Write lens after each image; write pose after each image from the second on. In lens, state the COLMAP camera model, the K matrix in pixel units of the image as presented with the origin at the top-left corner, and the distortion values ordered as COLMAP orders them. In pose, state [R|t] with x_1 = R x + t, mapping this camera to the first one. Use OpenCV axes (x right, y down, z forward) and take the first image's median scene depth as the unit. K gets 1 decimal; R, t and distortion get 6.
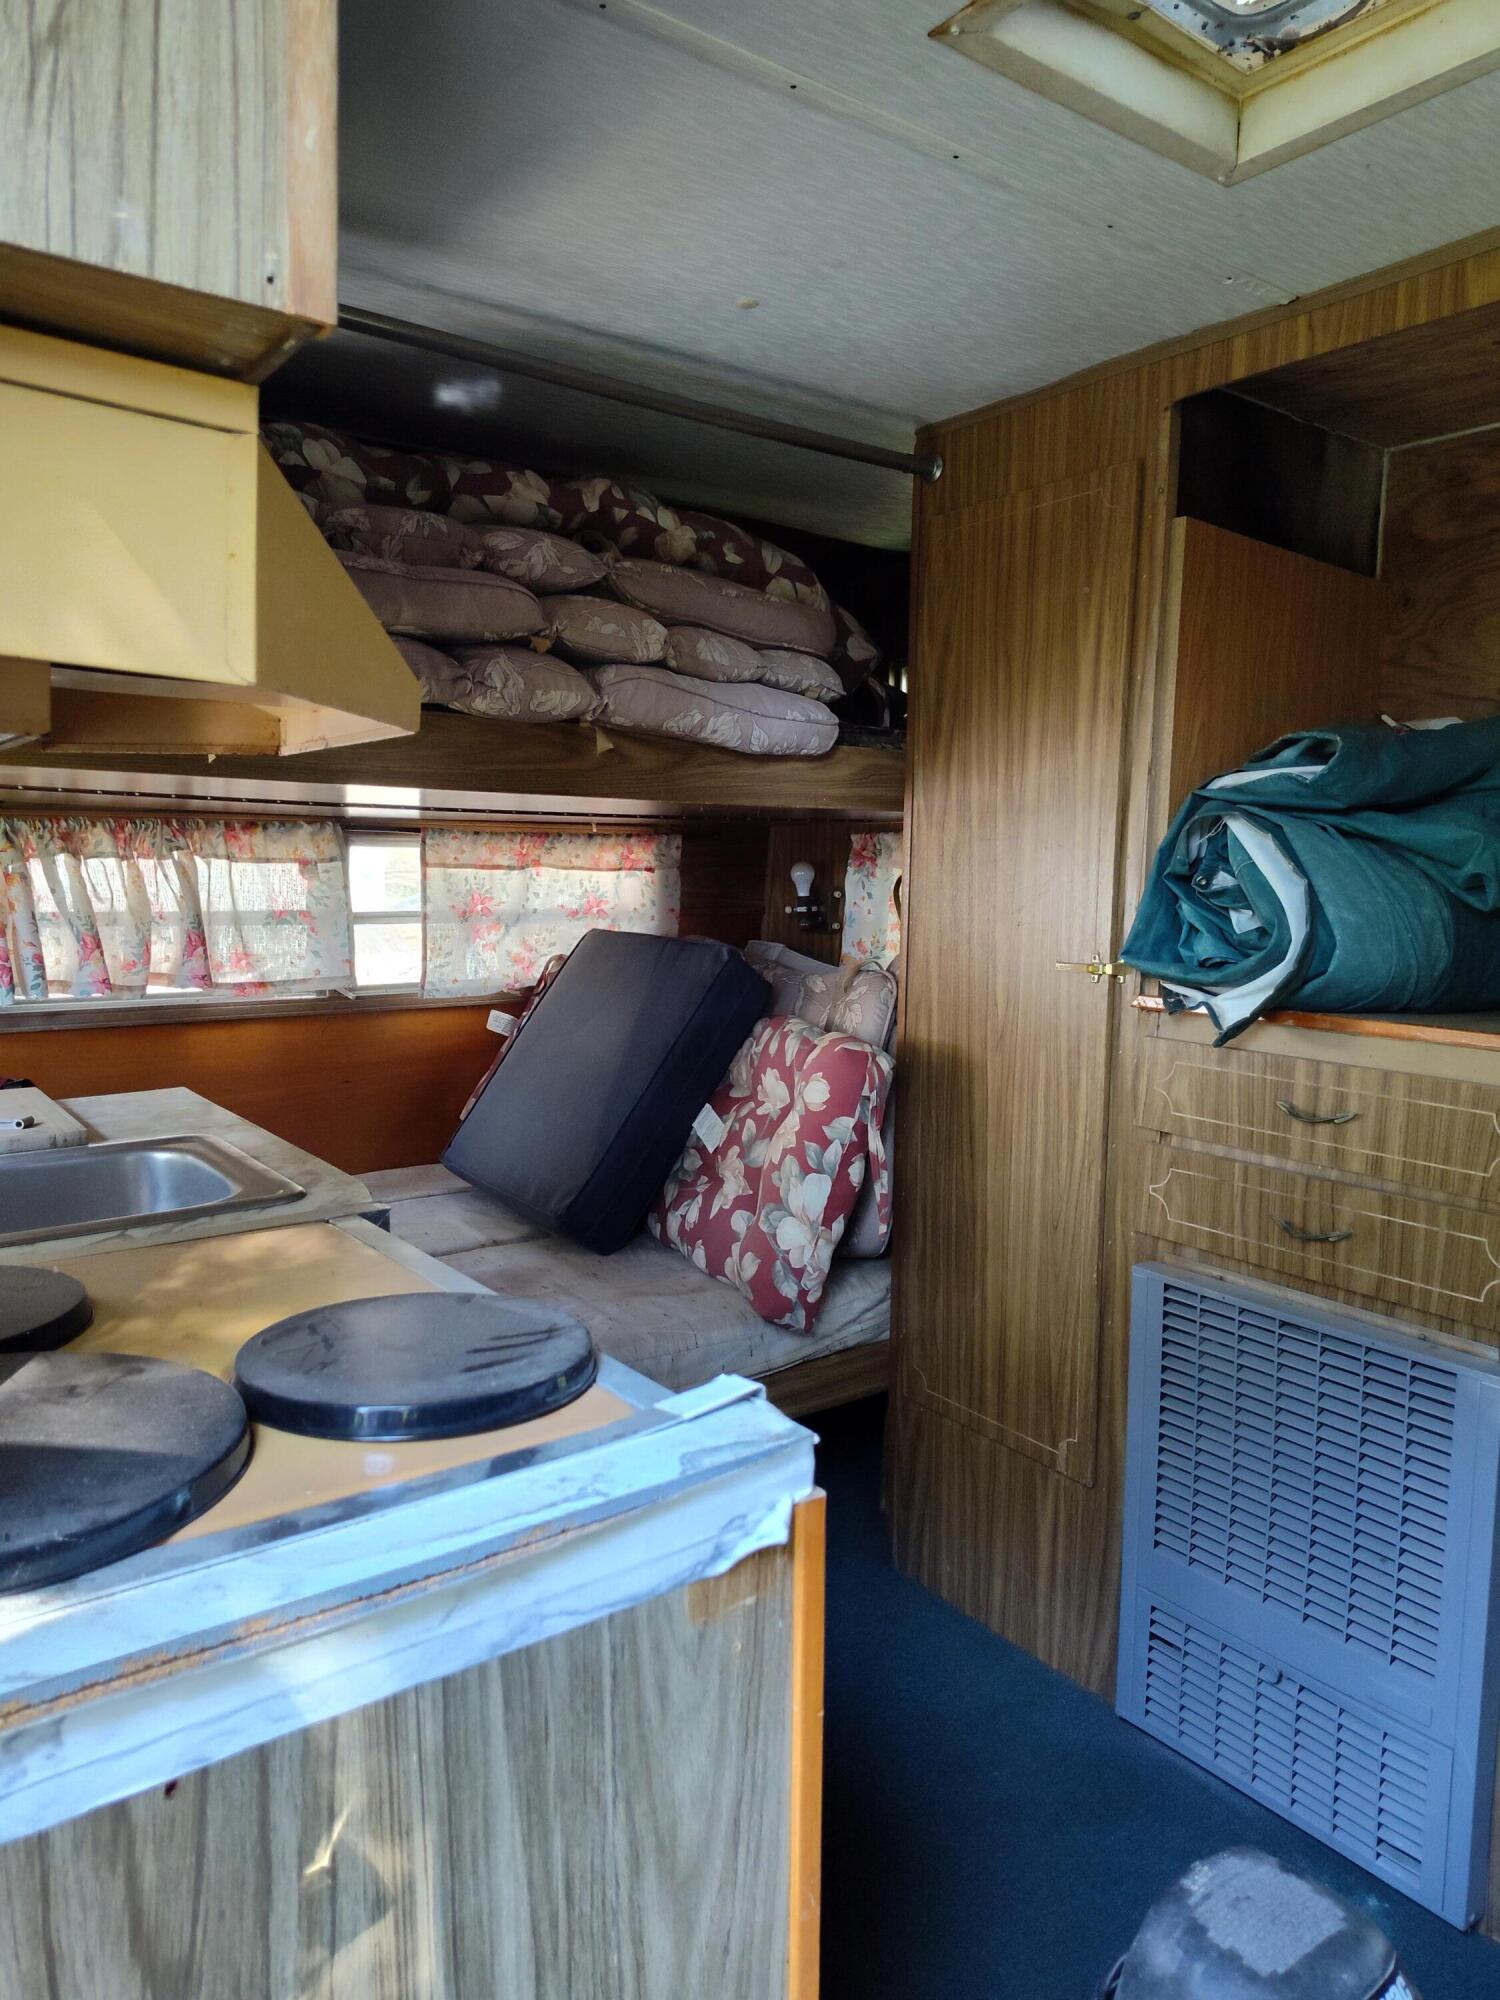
lens RADIAL K [[1343.4, 0, 750.0], [0, 1343.4, 1000.0], [0, 0, 1]] dist [0.041983, -0.049619]
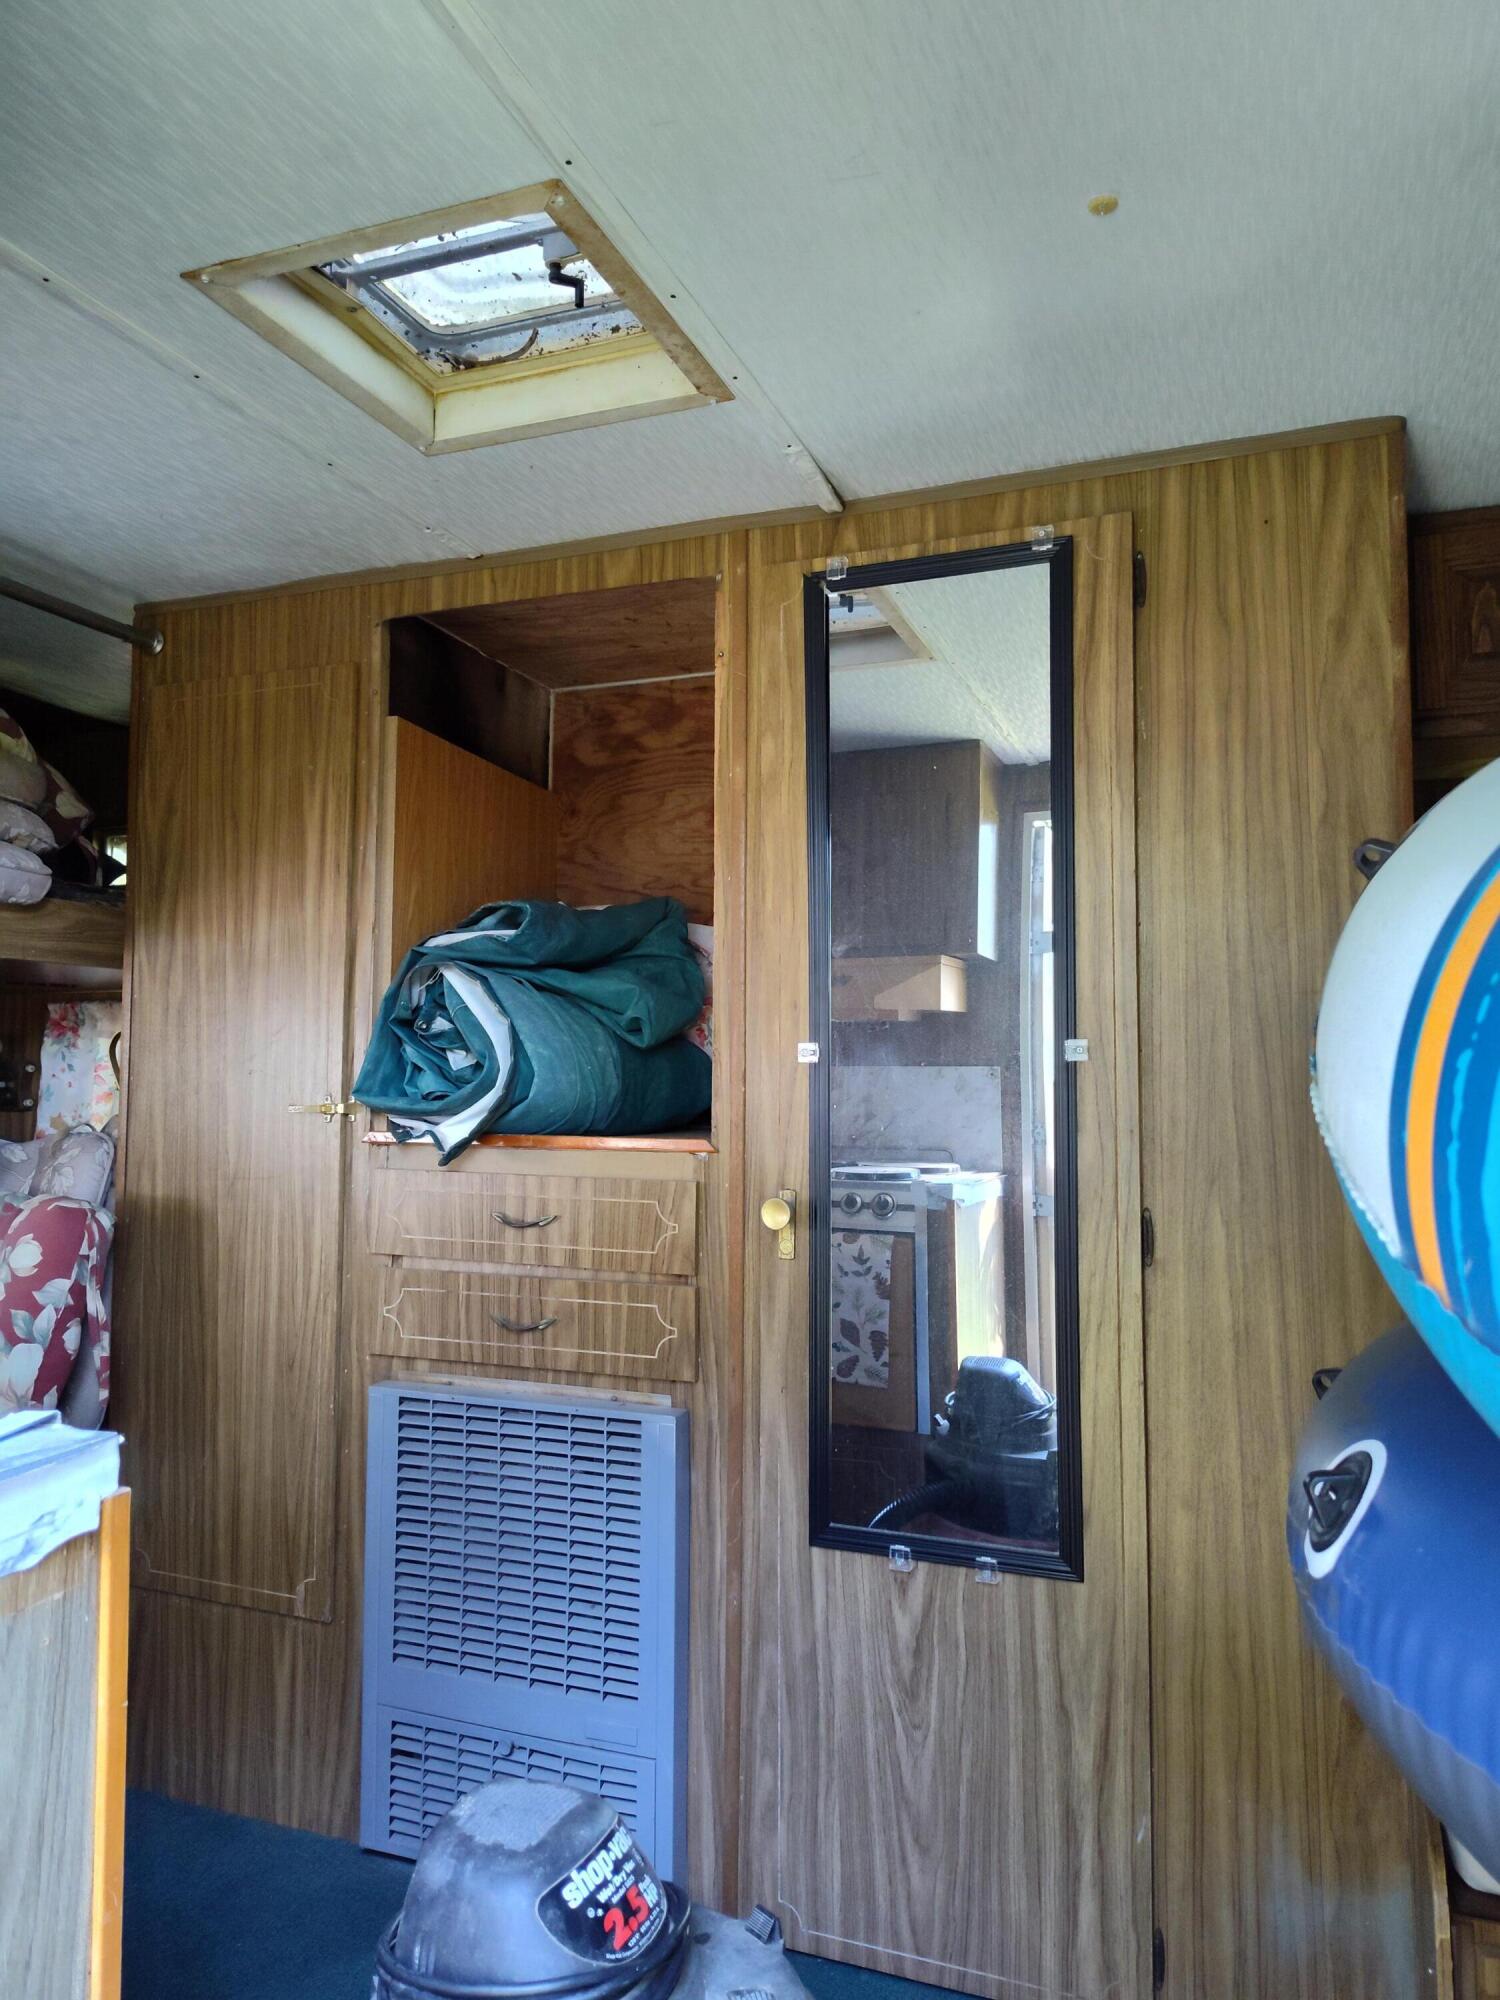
lens RADIAL K [[1383.6, 0, 746.5], [0, 1383.6, 1010.9], [0, 0, 1]] dist [0.038982, -0.040361]
pose [[0.842929, 0.020474, 0.537635, -0.060289], [0.062773, 0.988708, -0.136070, 0.073277], [-0.534350, 0.148447, 0.832126, -0.113017]]
